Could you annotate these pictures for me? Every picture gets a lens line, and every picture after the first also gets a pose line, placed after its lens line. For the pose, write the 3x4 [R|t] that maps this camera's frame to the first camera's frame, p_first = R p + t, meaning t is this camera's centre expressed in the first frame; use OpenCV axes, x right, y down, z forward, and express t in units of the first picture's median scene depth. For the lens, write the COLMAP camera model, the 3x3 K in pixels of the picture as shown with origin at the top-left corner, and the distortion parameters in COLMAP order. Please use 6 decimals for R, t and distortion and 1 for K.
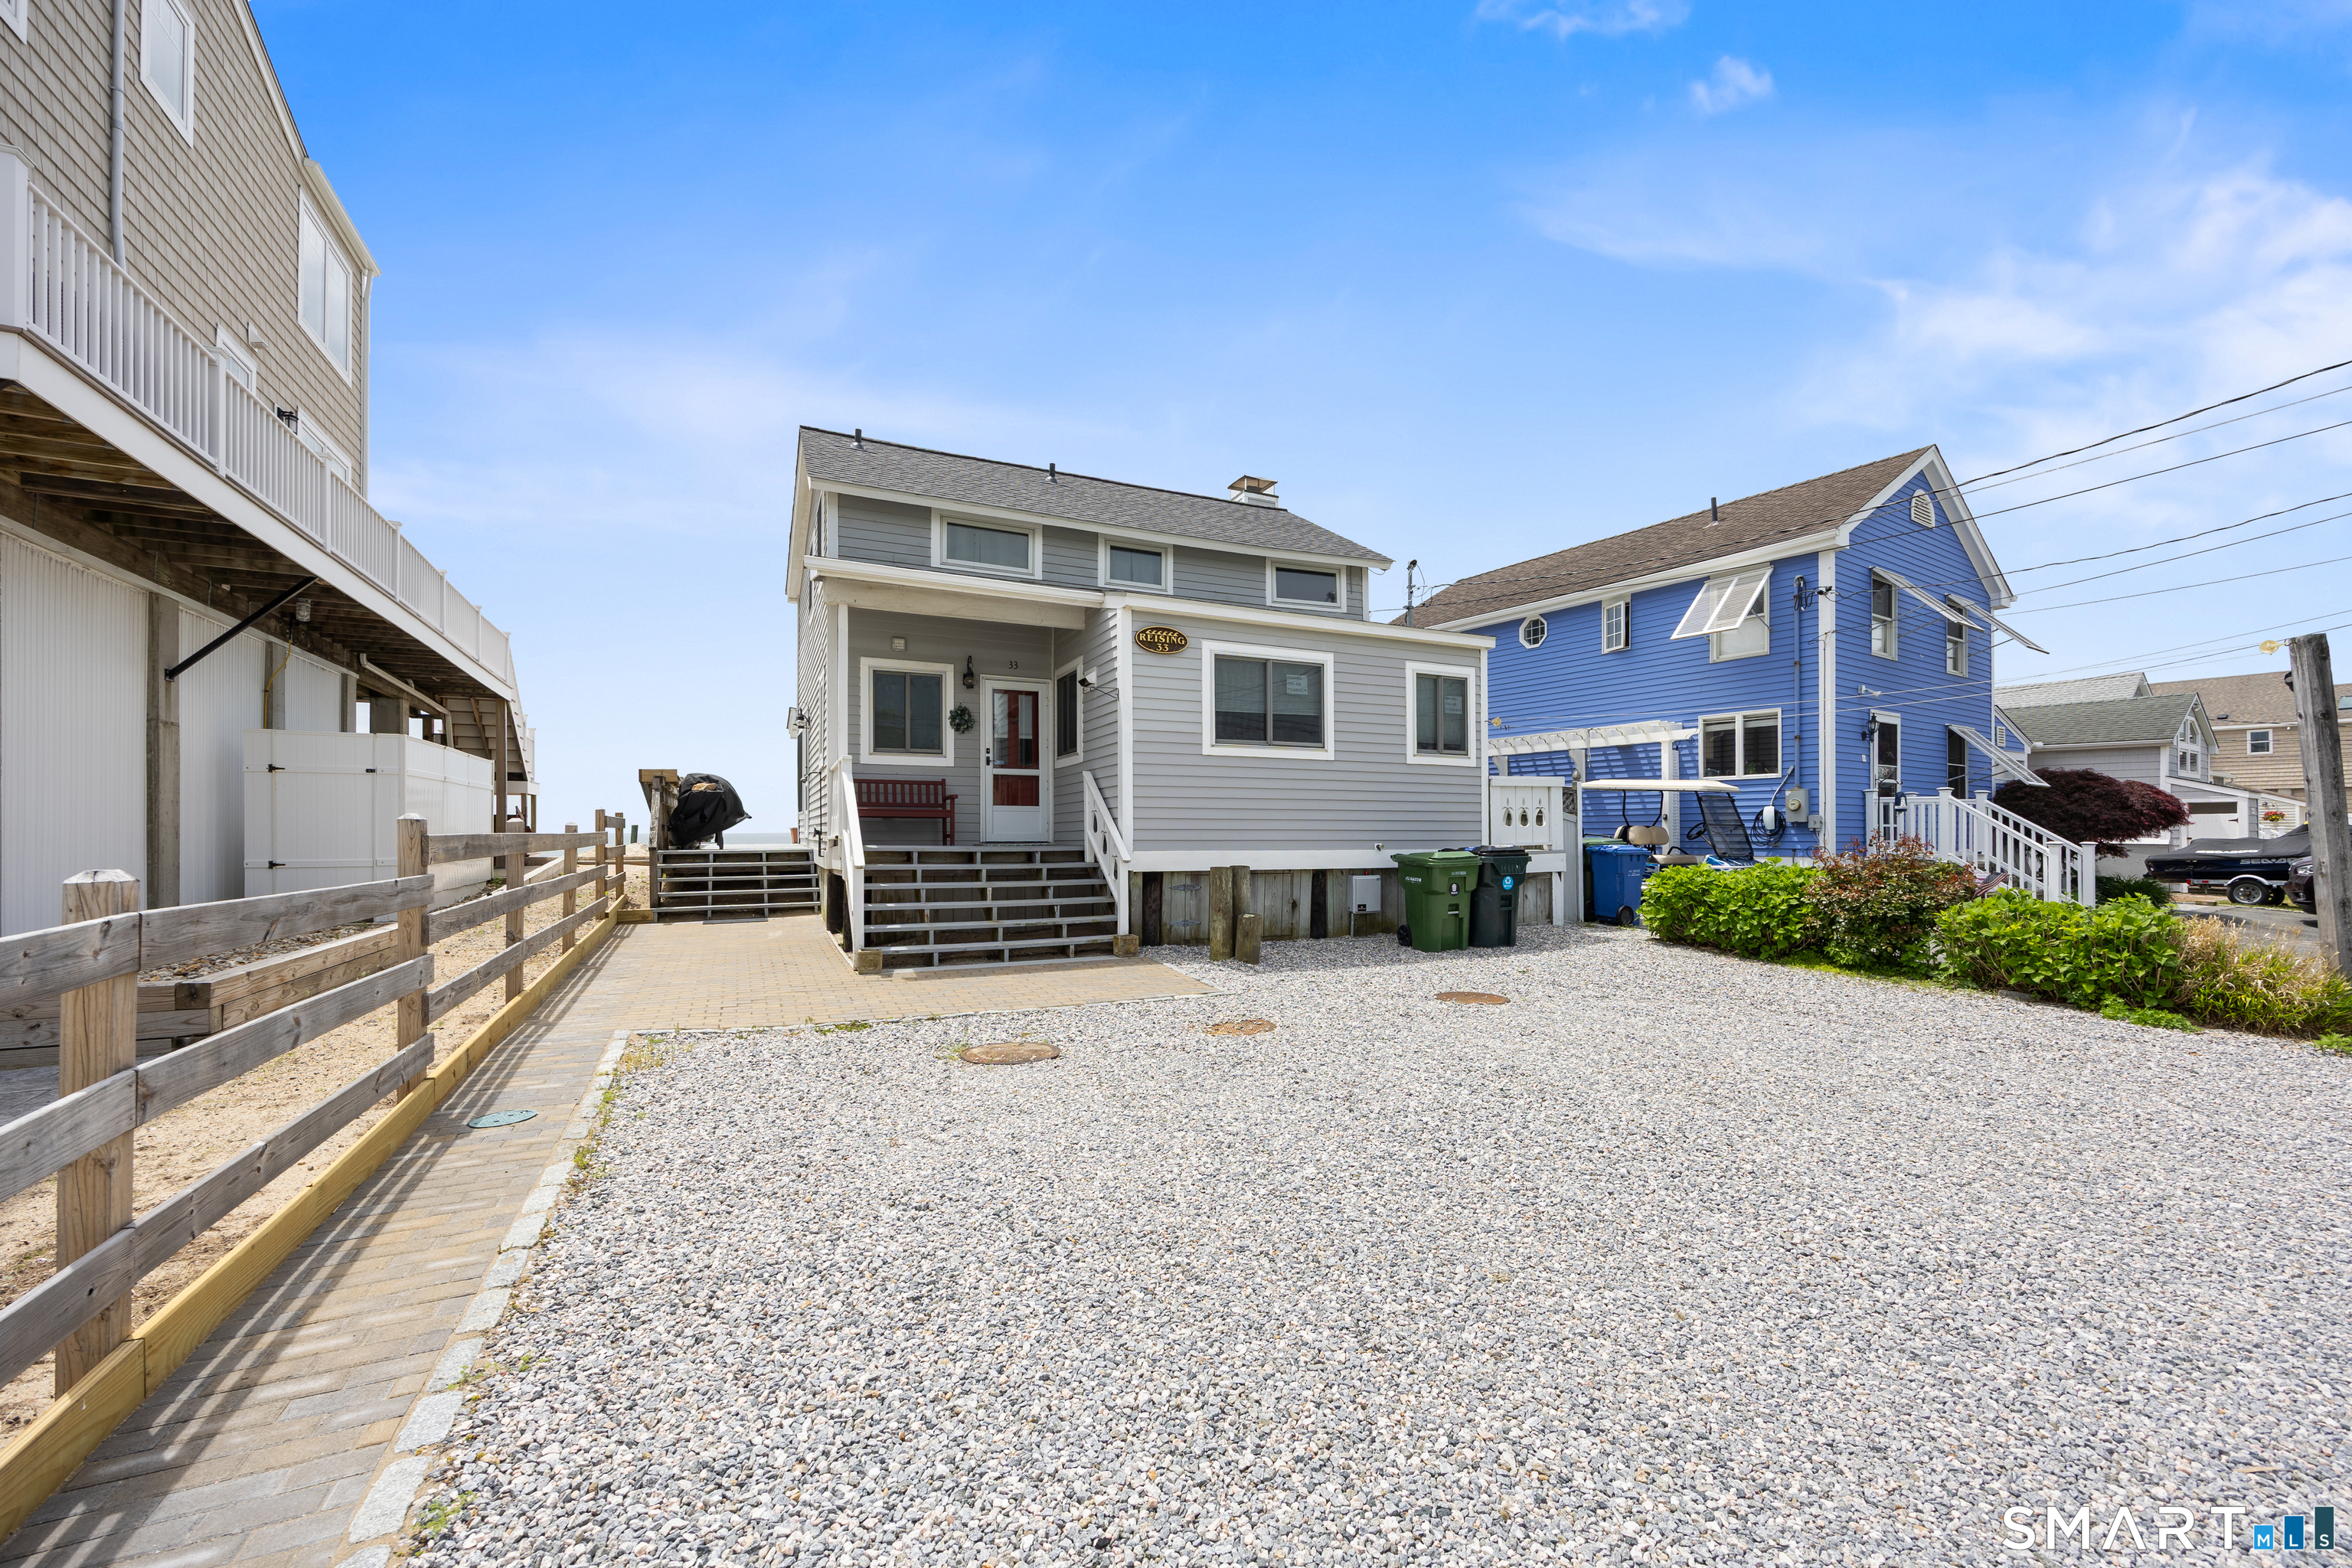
lens RADIAL K [[980.0, 0, 1178.2], [0, 980.0, 828.6], [0, 0, 1]] dist [-0.000708, -0.000305]
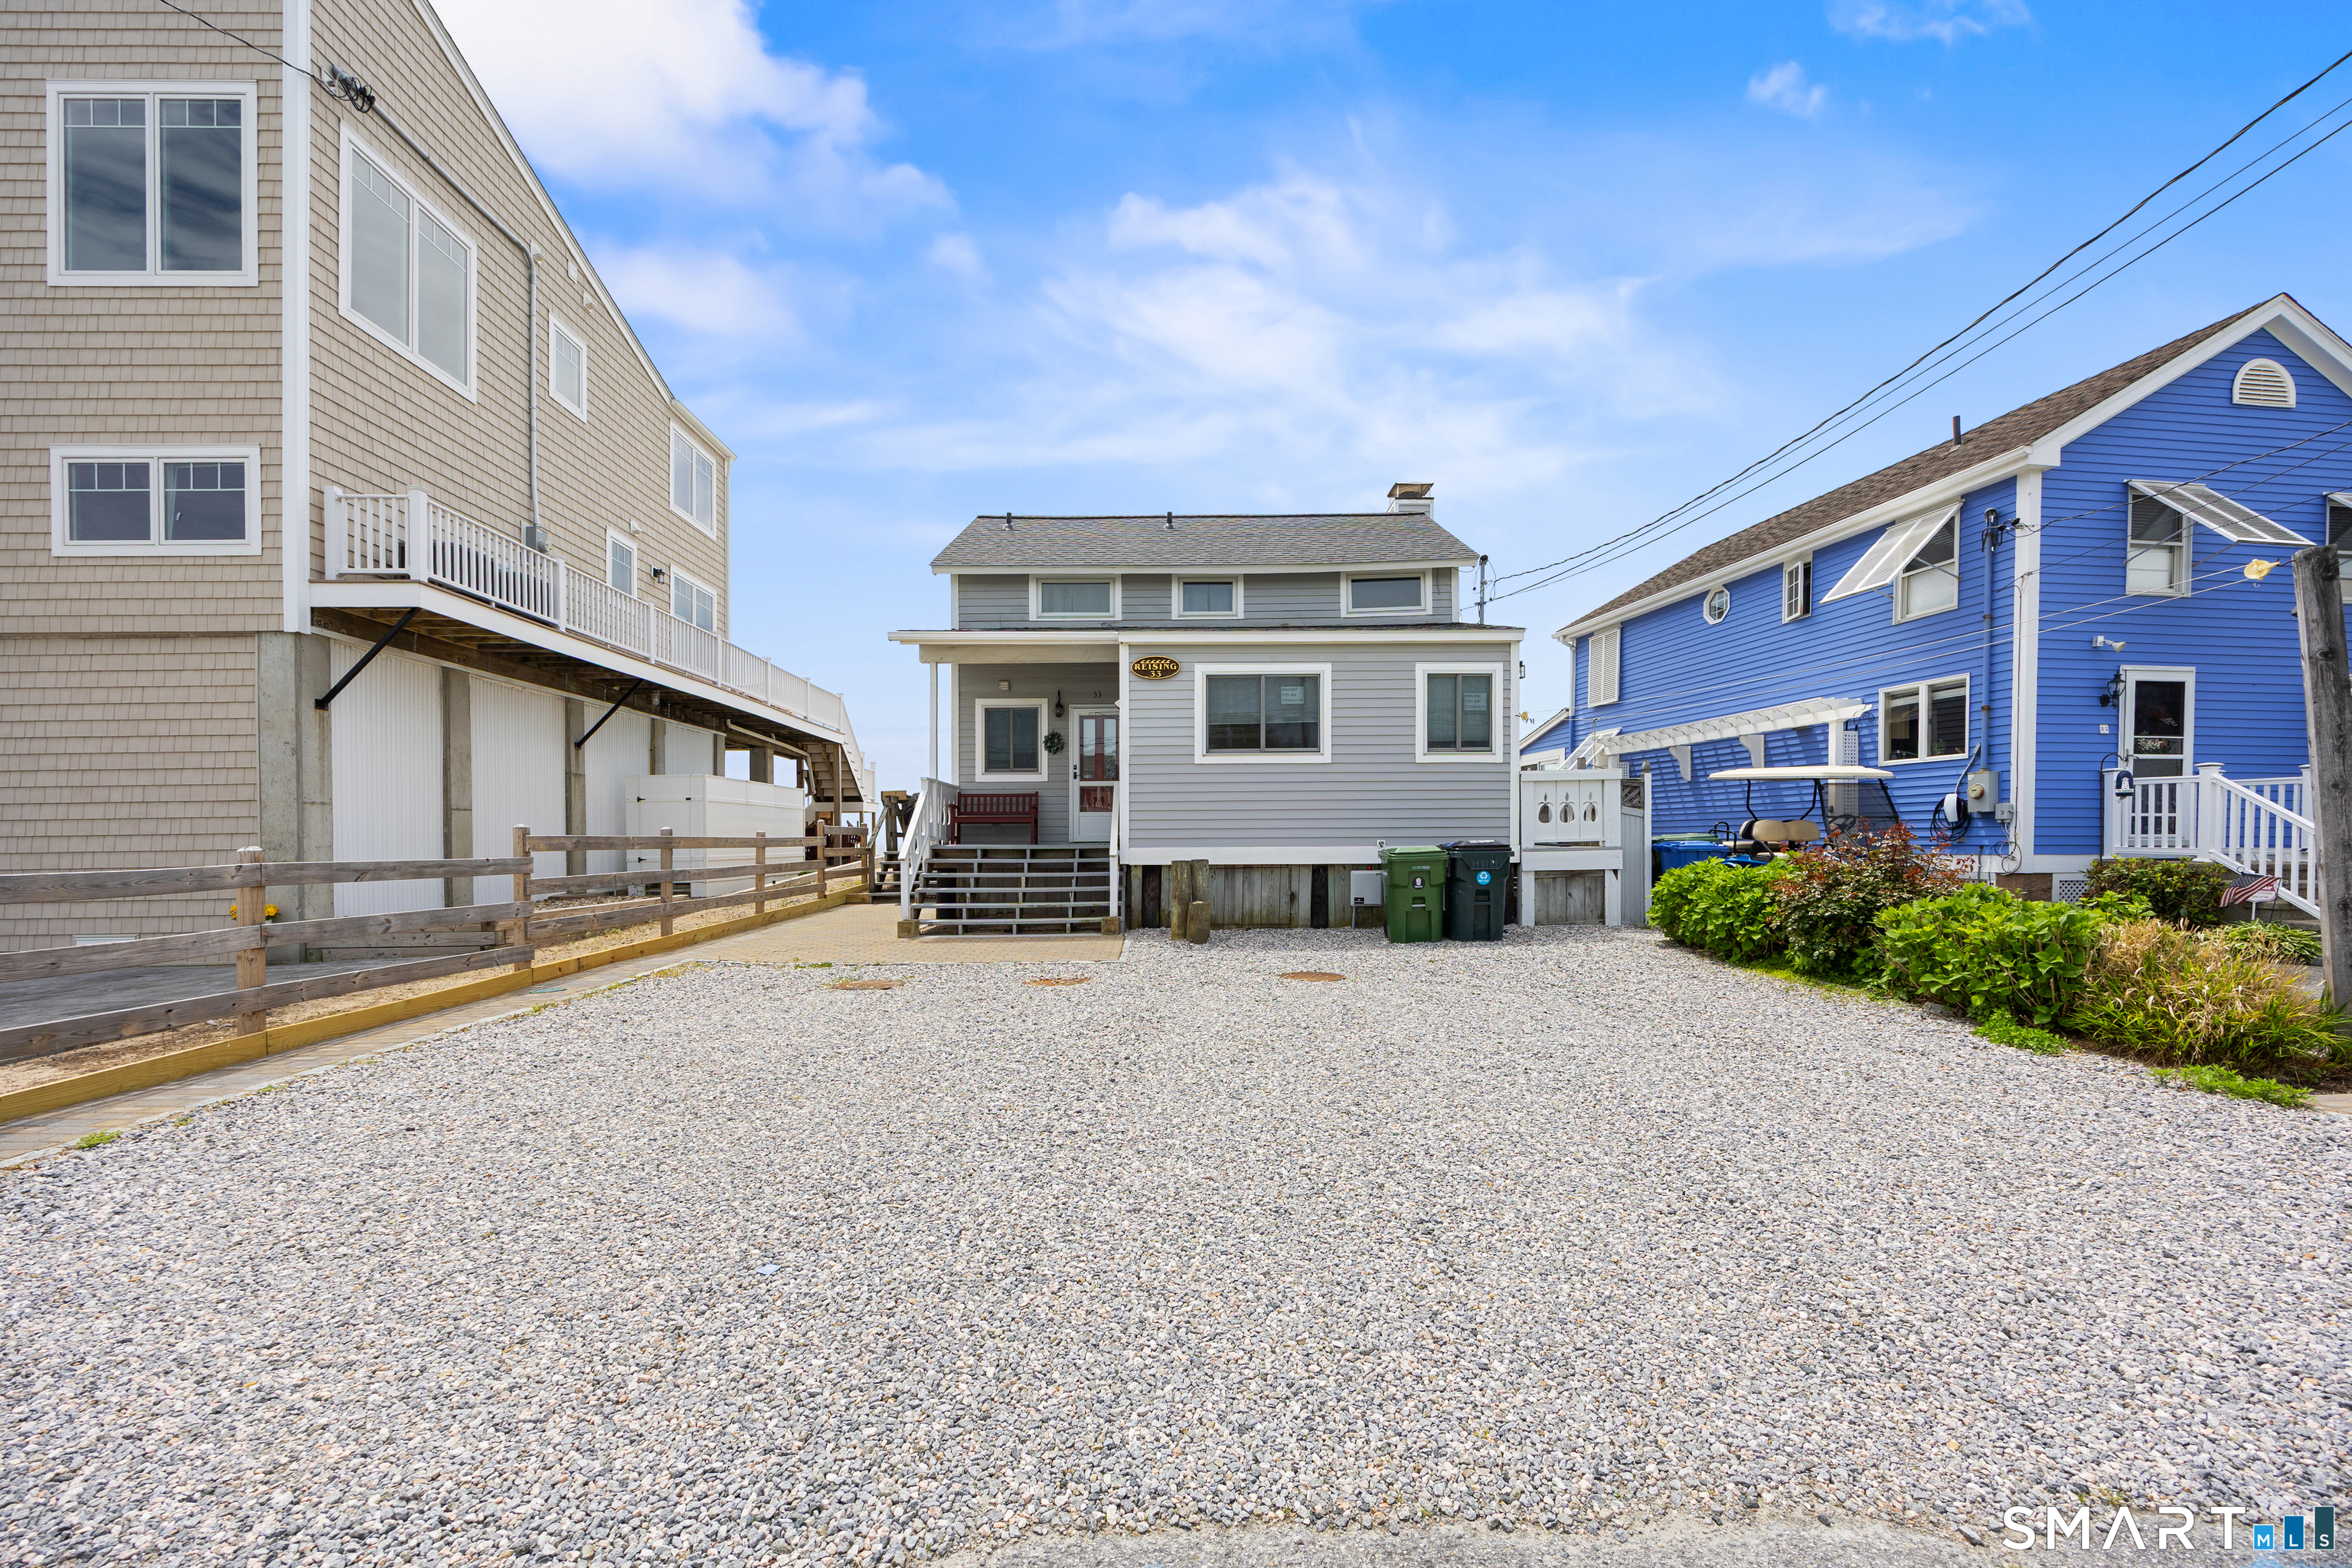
lens RADIAL K [[984.3, 0, 1169.4], [0, 984.3, 866.8], [0, 0, 1]] dist [-0.009271, -0.000209]
pose [[0.895269, 0.003229, -0.445515, 0.471630], [0.009992, 0.999577, 0.027325, 0.012391], [0.445415, -0.028915, 0.894857, -0.046605]]
